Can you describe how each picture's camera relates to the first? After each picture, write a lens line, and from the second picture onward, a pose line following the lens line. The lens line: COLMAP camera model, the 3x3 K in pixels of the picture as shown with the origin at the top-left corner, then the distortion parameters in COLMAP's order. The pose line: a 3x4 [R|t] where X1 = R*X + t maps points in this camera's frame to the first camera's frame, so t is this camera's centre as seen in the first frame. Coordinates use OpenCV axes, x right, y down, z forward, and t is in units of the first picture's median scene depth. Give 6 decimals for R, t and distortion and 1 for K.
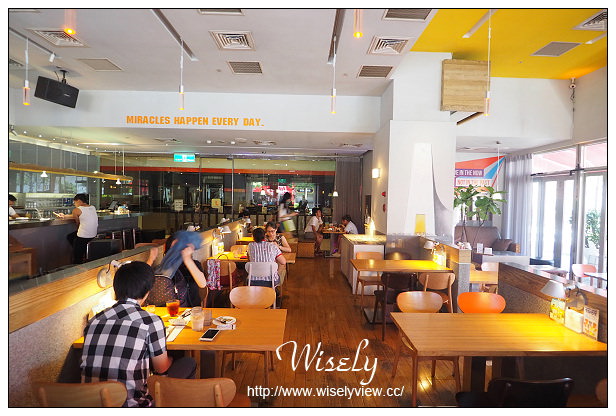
lens RADIAL K [[321.5, 0, 308.0], [0, 321.5, 208.0], [0, 0, 1]] dist [-0.004734, -0.000662]
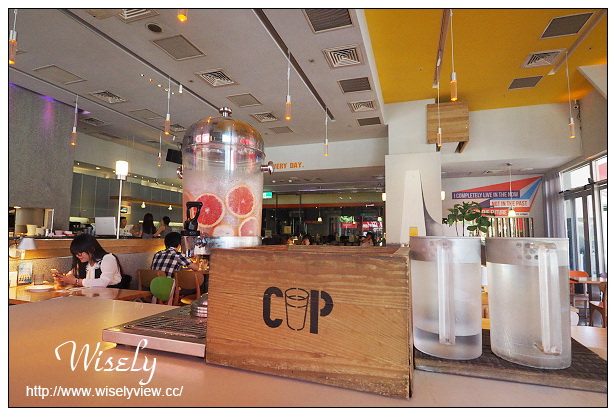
lens RADIAL K [[316.4, 0, 308.0], [0, 316.4, 208.0], [0, 0, 1]] dist [0.002403, -0.000362]
pose [[0.945367, -0.038181, -0.323764, 0.312579], [-0.001343, 0.992654, -0.120984, 0.080824], [0.326005, 0.114809, 0.938371, -0.239033]]
